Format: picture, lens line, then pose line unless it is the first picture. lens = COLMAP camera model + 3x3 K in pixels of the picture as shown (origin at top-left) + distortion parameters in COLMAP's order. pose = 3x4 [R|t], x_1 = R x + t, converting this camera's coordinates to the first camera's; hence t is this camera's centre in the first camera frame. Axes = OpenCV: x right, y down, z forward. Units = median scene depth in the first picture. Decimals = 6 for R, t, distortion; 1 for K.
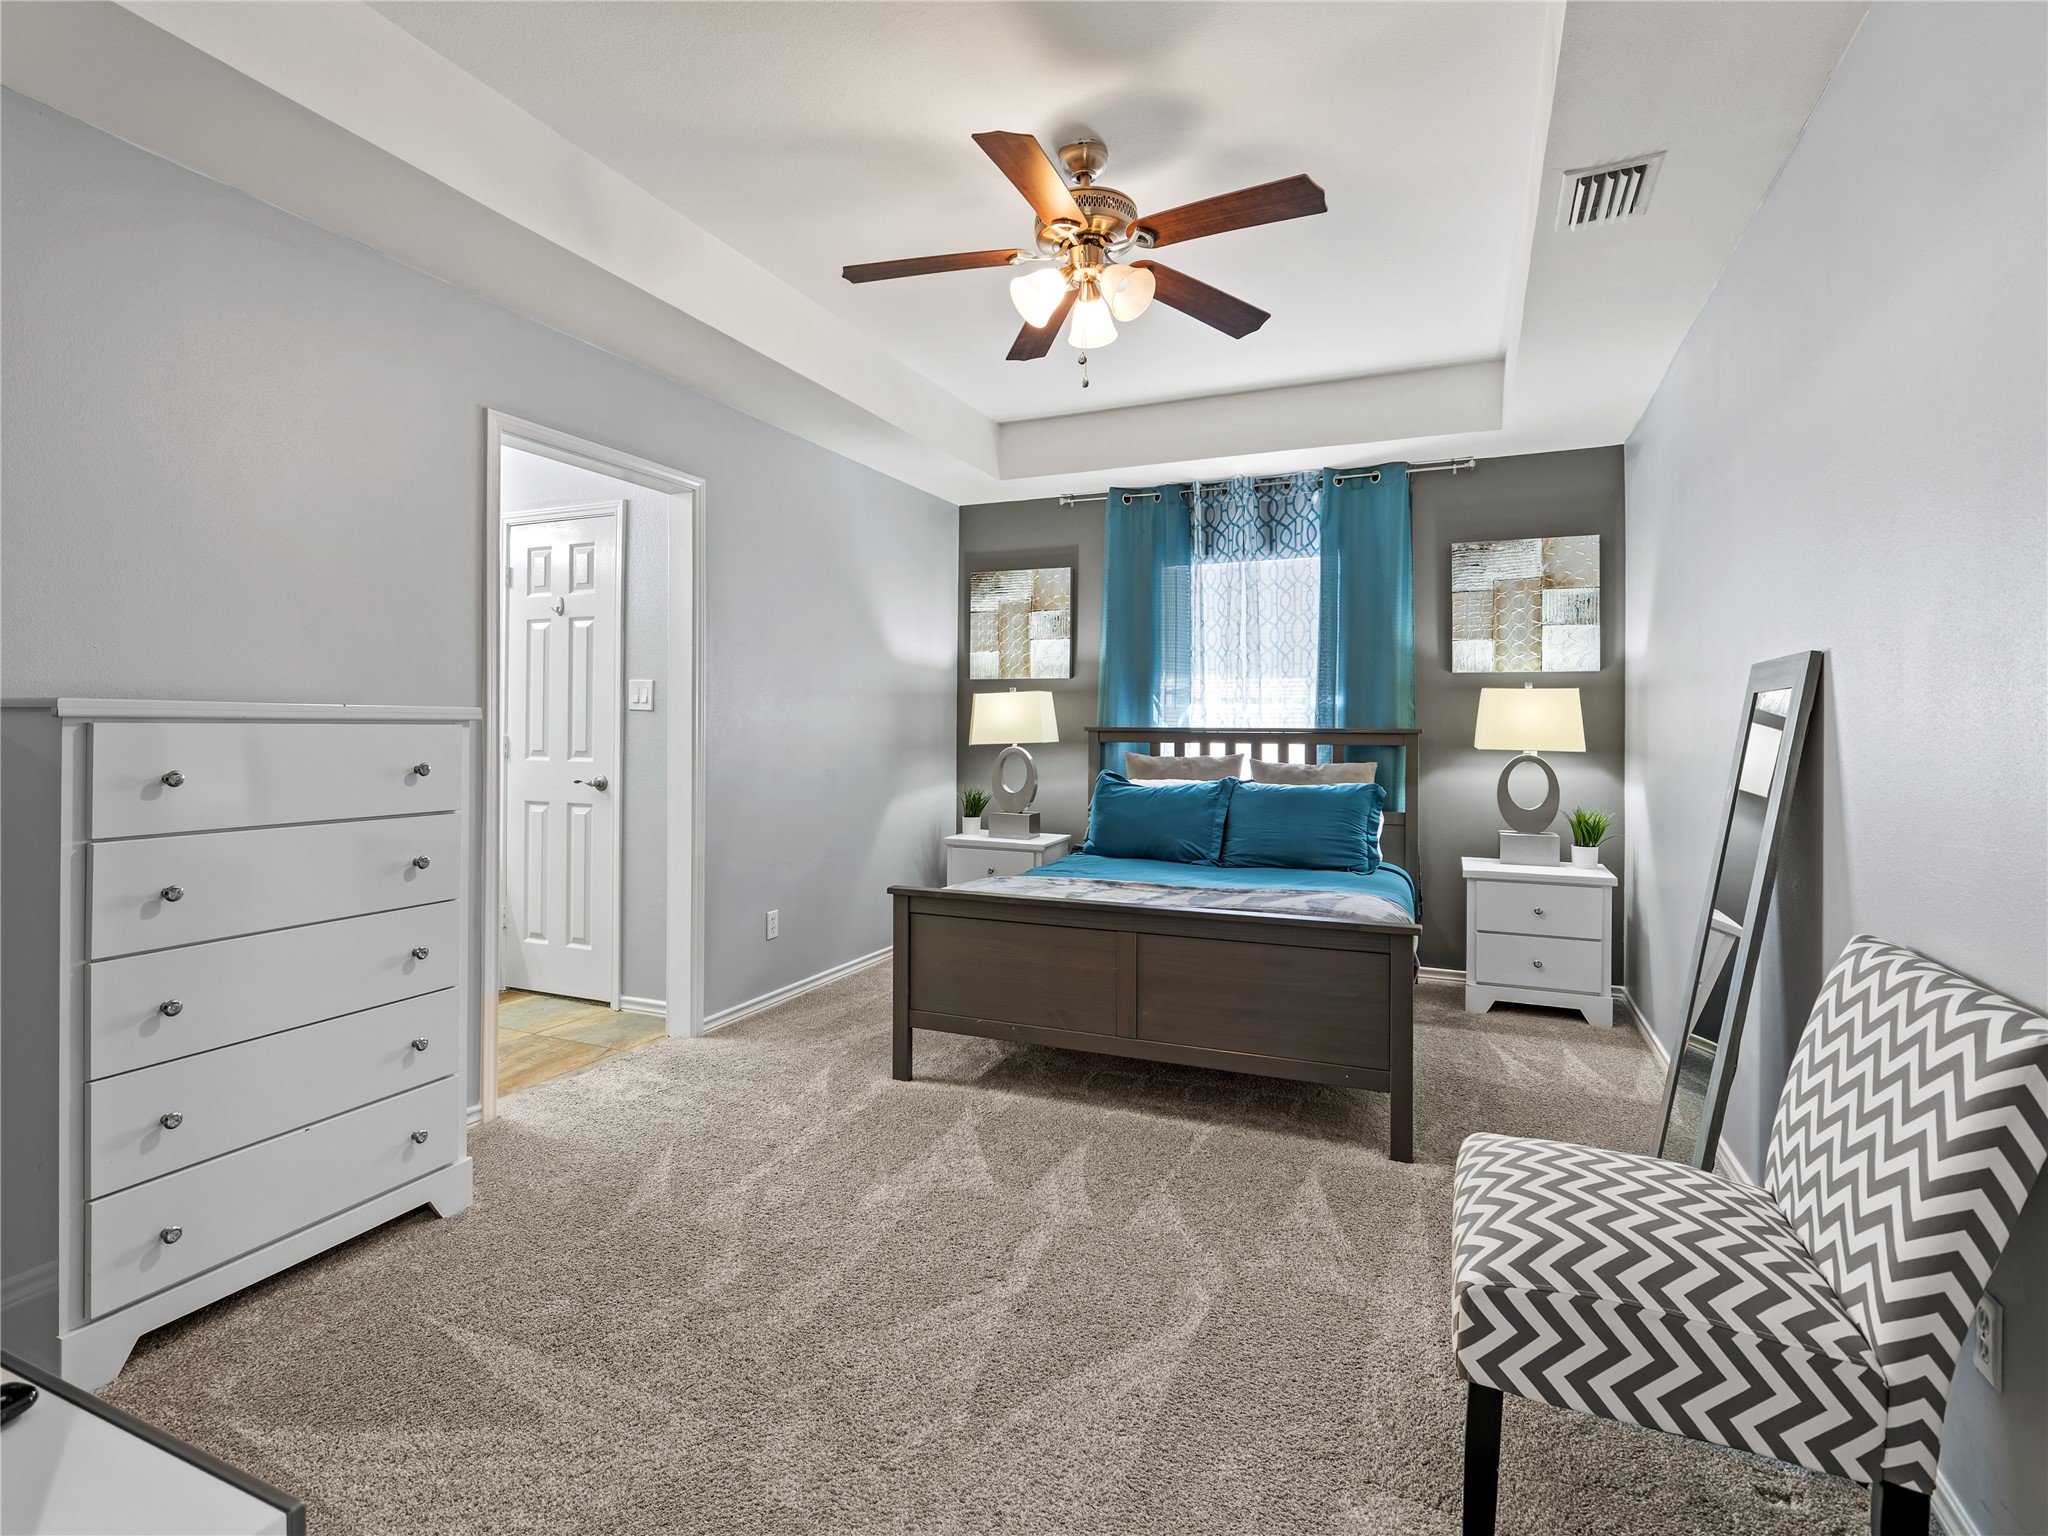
lens RADIAL K [[994.9, 0, 1023.5], [0, 994.9, 760.6], [0, 0, 1]] dist [-0.000238, -0.001010]
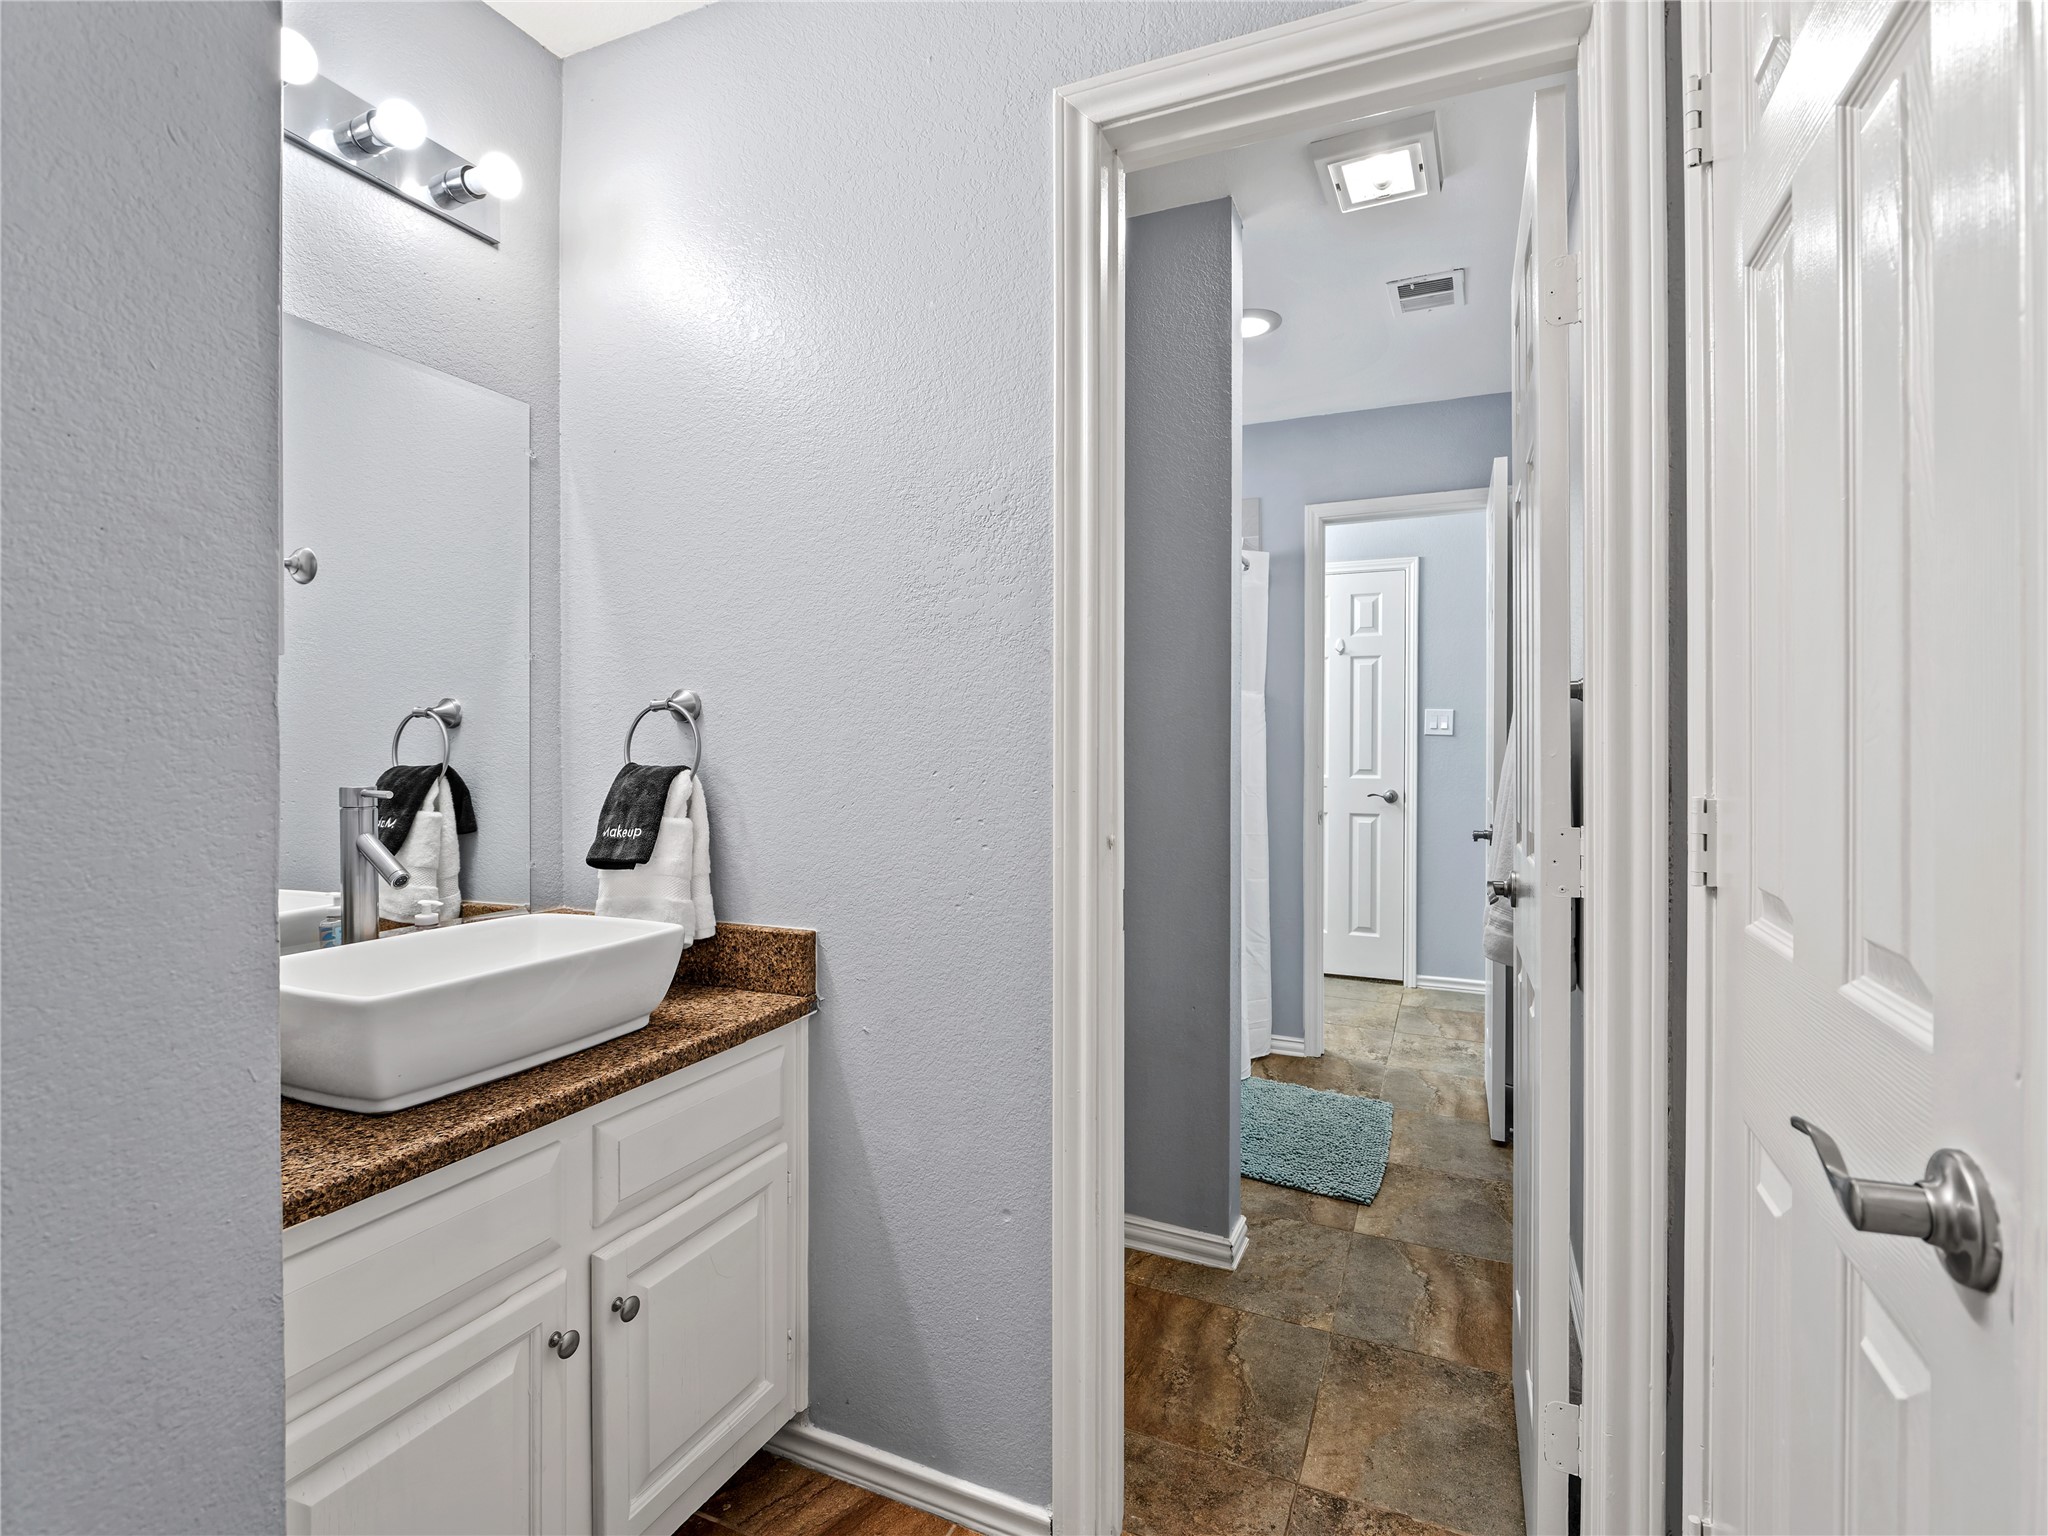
lens RADIAL K [[994.9, 0, 1026.6], [0, 994.9, 763.4], [0, 0, 1]] dist [-0.000238, -0.001010]
pose [[0.999938, -0.004051, -0.010345, -0.848461], [0.004110, 0.999975, 0.005696, -0.025356], [0.010322, -0.005738, 0.999930, -0.191654]]
